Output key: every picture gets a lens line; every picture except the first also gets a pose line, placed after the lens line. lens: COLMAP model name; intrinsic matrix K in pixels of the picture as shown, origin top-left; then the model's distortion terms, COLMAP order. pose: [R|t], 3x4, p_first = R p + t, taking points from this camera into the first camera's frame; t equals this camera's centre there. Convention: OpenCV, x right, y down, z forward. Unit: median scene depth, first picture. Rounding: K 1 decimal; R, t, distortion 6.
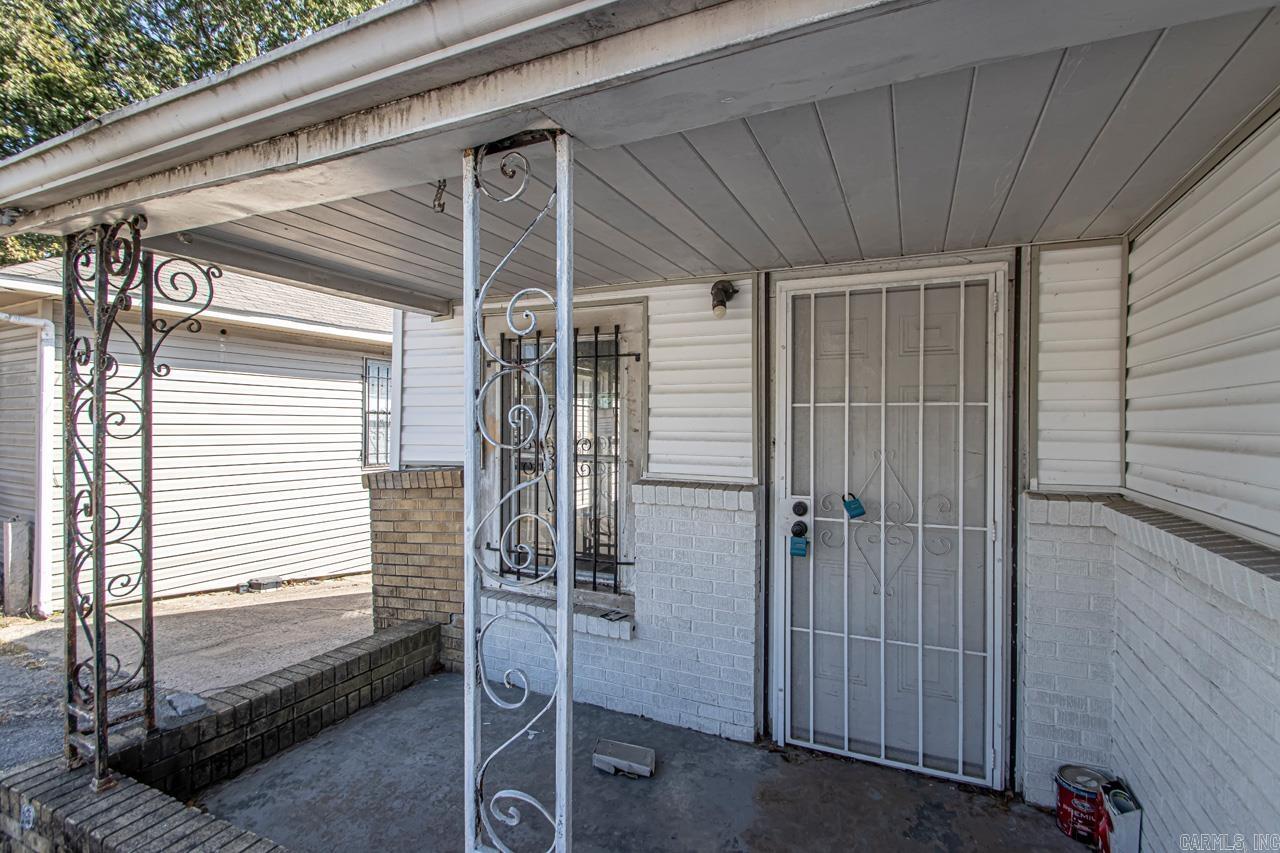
lens RADIAL K [[596.4, 0, 645.7], [0, 596.4, 427.6], [0, 0, 1]] dist [0.014234, -0.016423]
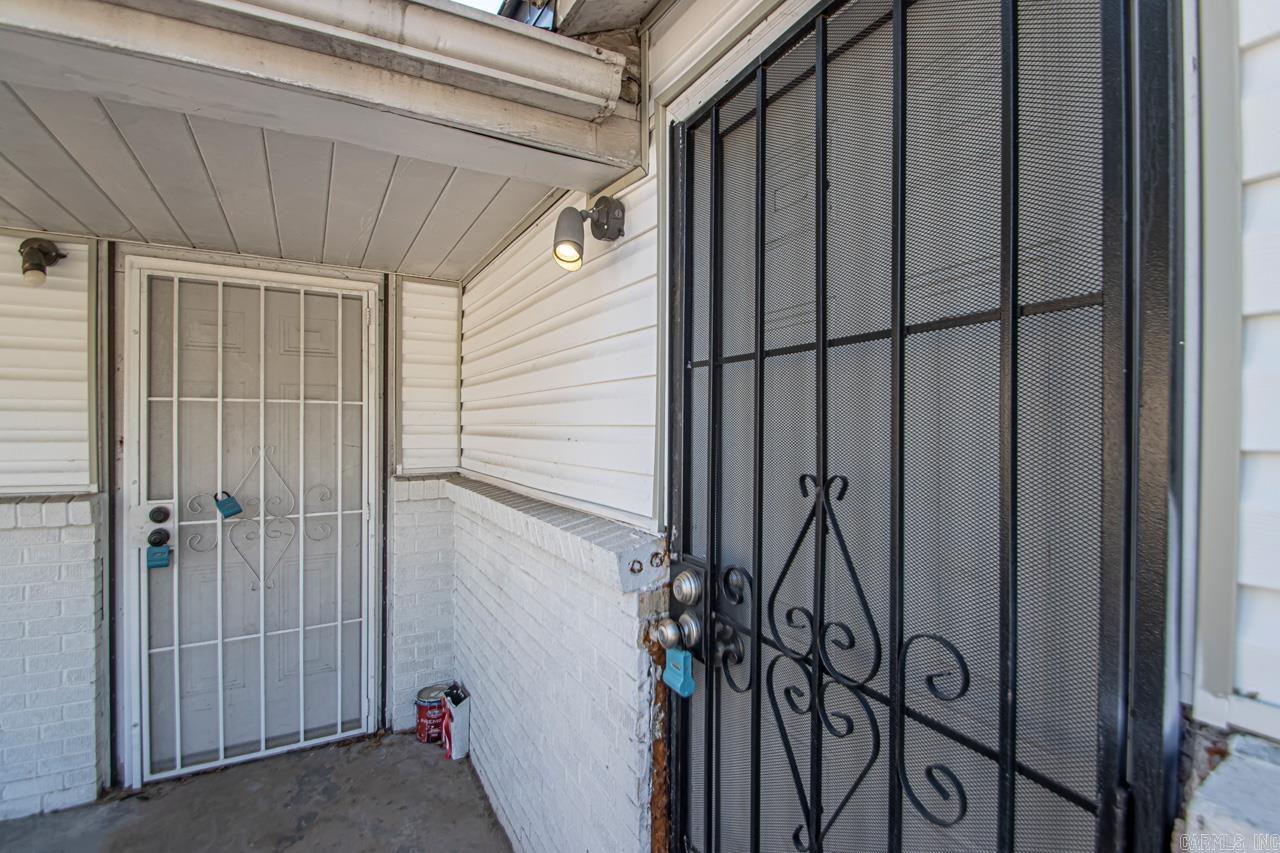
lens RADIAL K [[596.4, 0, 654.1], [0, 596.4, 423.6], [0, 0, 1]] dist [0.014234, -0.016423]
pose [[0.583180, -0.000498, 0.812342, -0.036750], [0.006555, 0.999970, -0.004093, 0.007795], [-0.812316, 0.007712, 0.583166, -0.123645]]
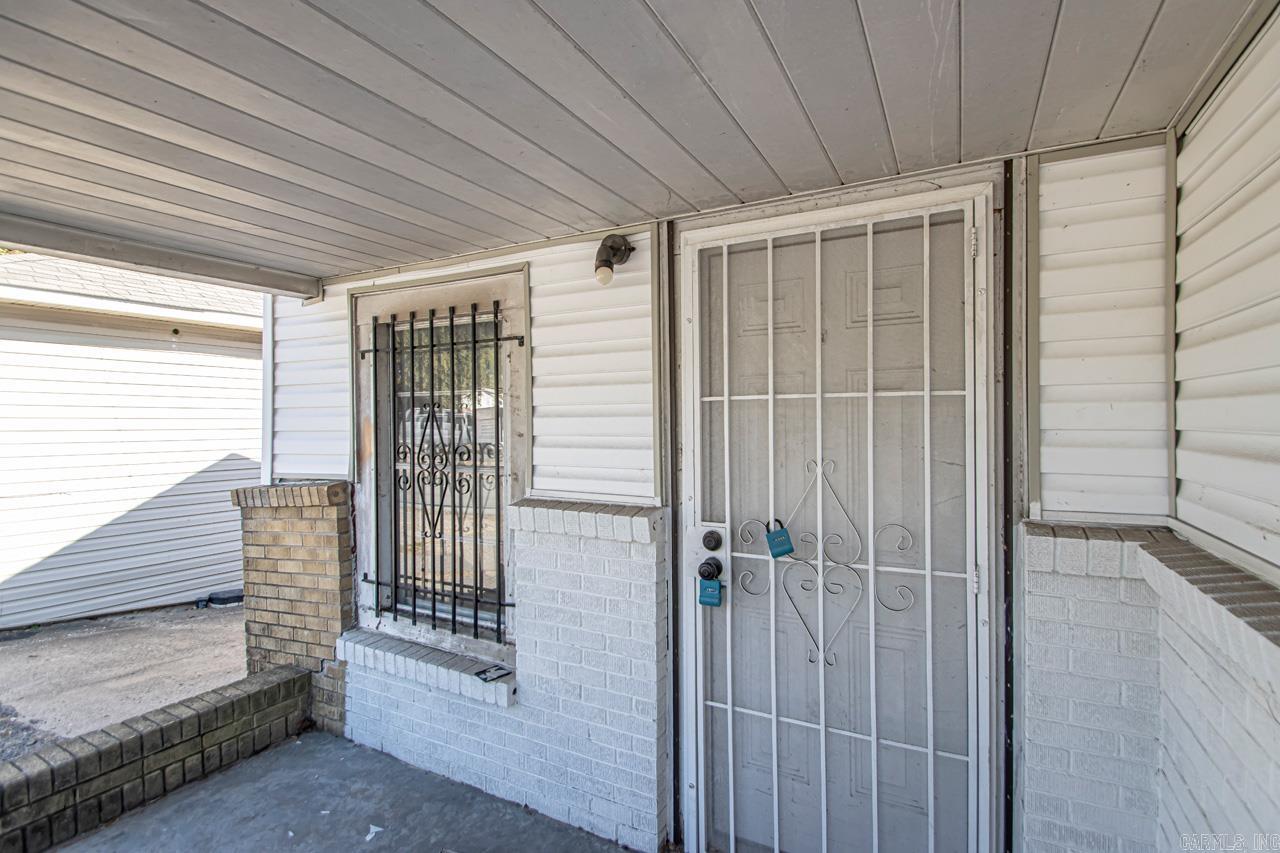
lens RADIAL K [[596.4, 0, 646.1], [0, 596.4, 426.1], [0, 0, 1]] dist [0.014234, -0.016423]
pose [[0.997996, -0.013927, -0.061726, 0.225769], [0.014099, 0.999898, 0.002356, -0.007323], [0.061686, -0.003221, 0.998090, 0.267078]]
